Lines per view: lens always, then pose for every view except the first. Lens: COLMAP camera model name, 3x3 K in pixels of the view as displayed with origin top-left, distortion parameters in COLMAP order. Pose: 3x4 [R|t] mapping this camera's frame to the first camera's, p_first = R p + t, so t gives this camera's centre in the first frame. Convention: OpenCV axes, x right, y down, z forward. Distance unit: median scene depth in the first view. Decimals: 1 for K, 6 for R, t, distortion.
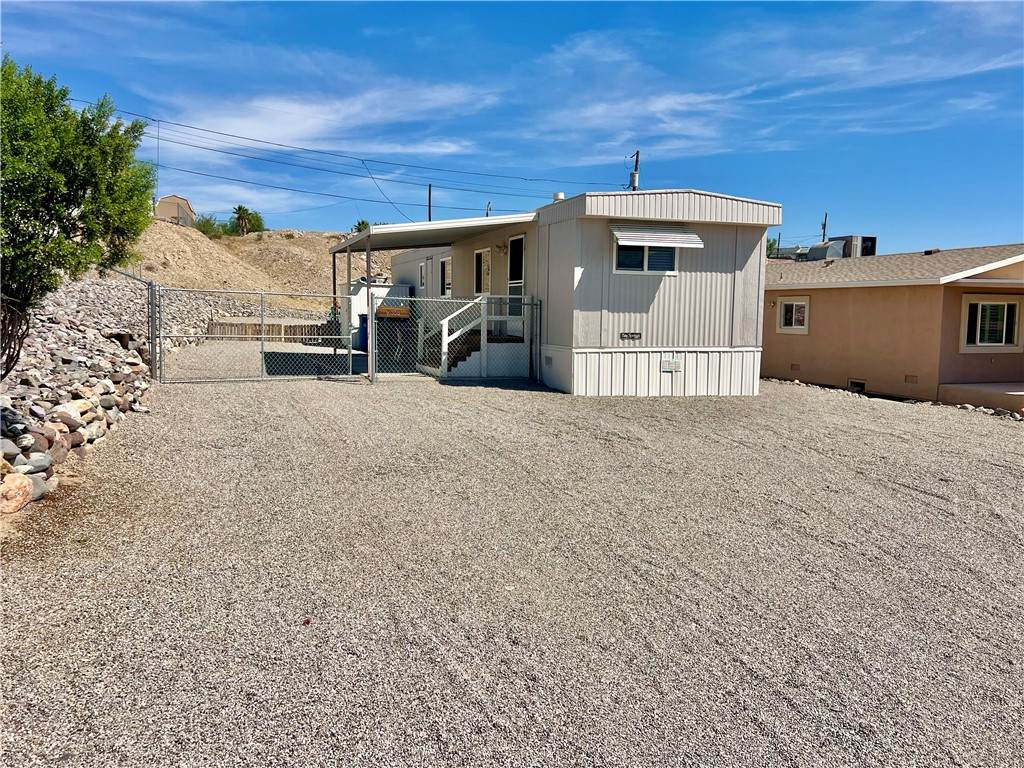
lens RADIAL K [[795.8, 0, 512.6], [0, 795.8, 386.1], [0, 0, 1]] dist [0.103486, -0.202469]
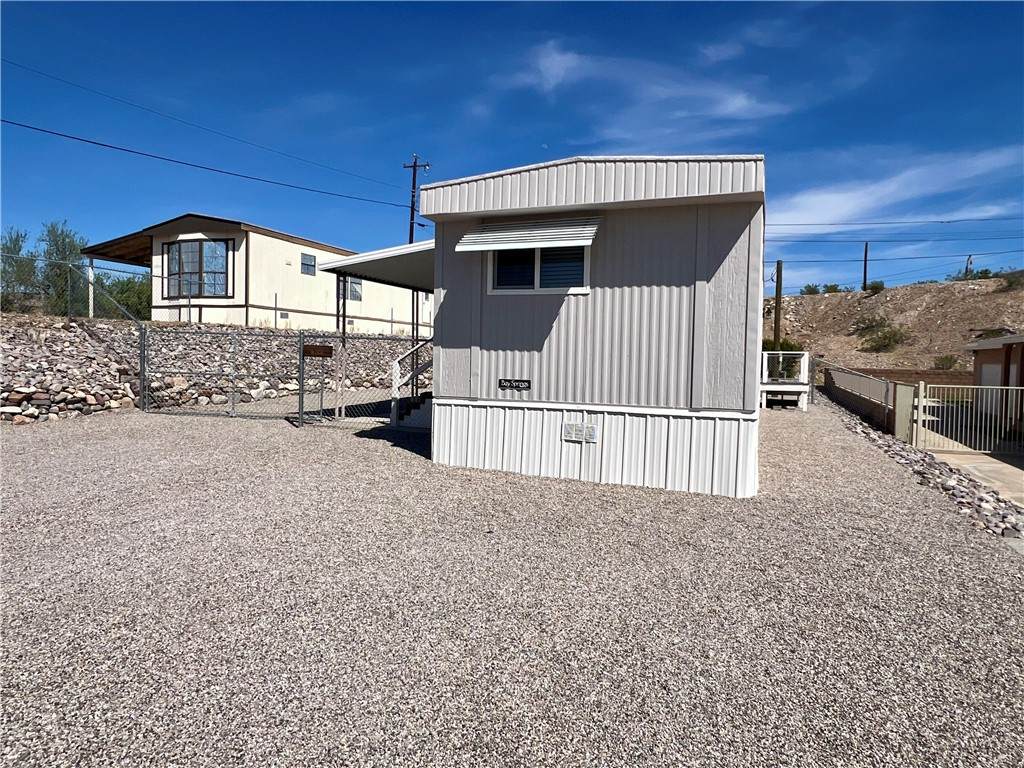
lens RADIAL K [[650.2, 0, 509.9], [0, 650.2, 380.7], [0, 0, 1]] dist [-0.006159, -0.000537]
pose [[0.754029, 0.025088, -0.656362, 0.474202], [-0.073558, 0.996210, -0.046426, -0.036994], [0.652710, 0.083288, 0.753016, 0.536996]]
